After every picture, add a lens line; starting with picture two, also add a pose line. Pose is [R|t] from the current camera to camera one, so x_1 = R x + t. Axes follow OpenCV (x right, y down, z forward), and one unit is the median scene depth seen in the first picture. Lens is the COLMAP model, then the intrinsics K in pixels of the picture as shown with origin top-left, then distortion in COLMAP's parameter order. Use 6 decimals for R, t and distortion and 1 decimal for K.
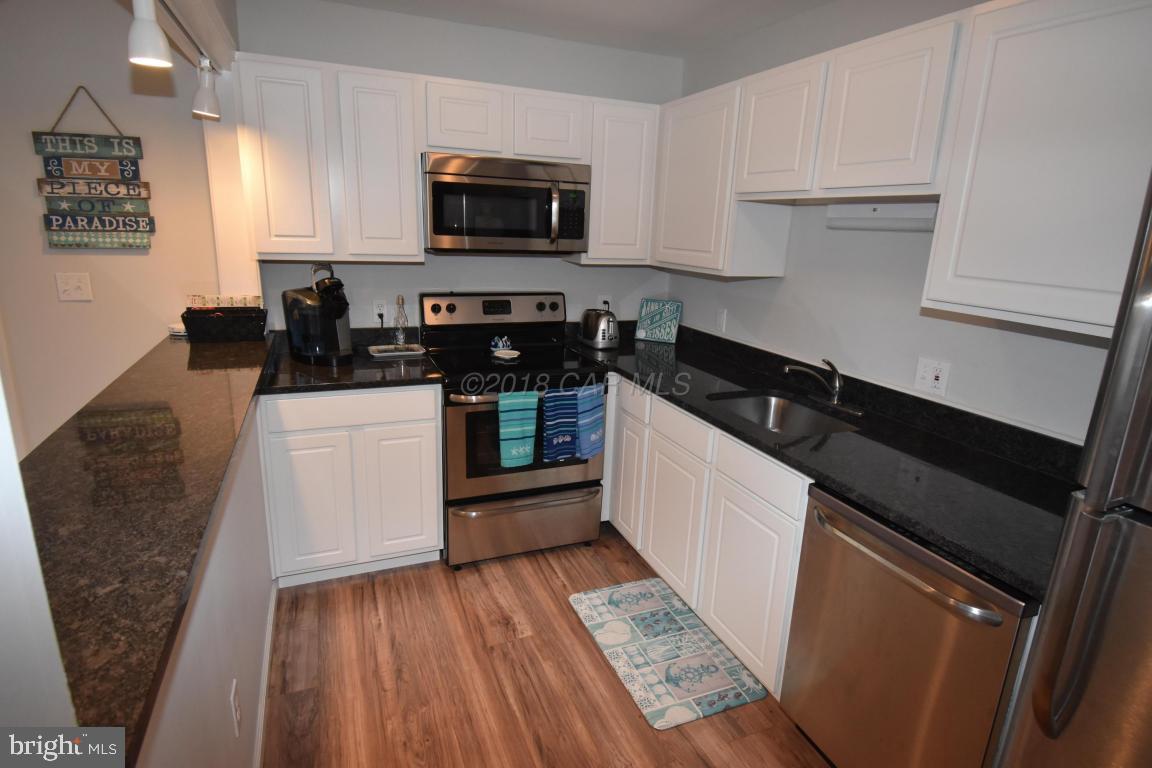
lens RADIAL K [[603.6, 0, 576.0], [0, 603.6, 384.0], [0, 0, 1]] dist [-0.000921, -0.001507]
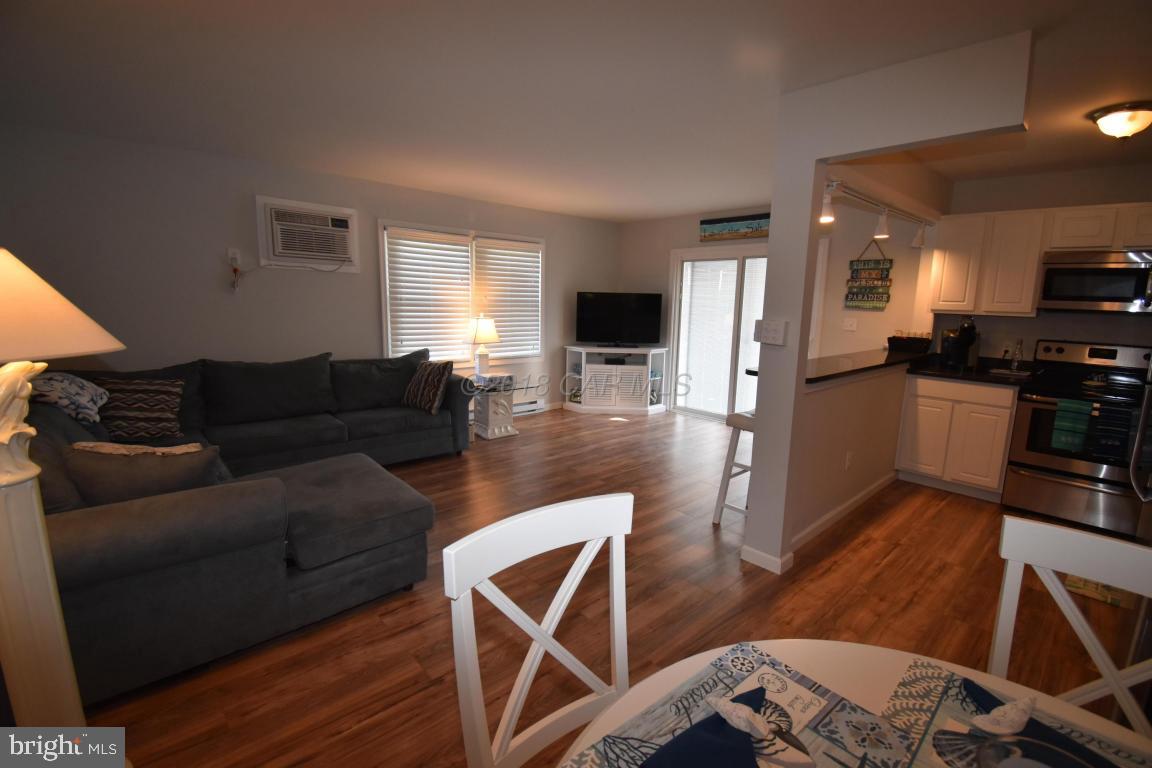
lens RADIAL K [[499.1, 0, 589.7], [0, 499.1, 380.2], [0, 0, 1]] dist [0.000552, -0.016860]
pose [[0.355080, 0.123944, -0.926583, 0.585457], [-0.249841, 0.967700, 0.033701, 0.220344], [0.900832, 0.219532, 0.374577, -0.543782]]
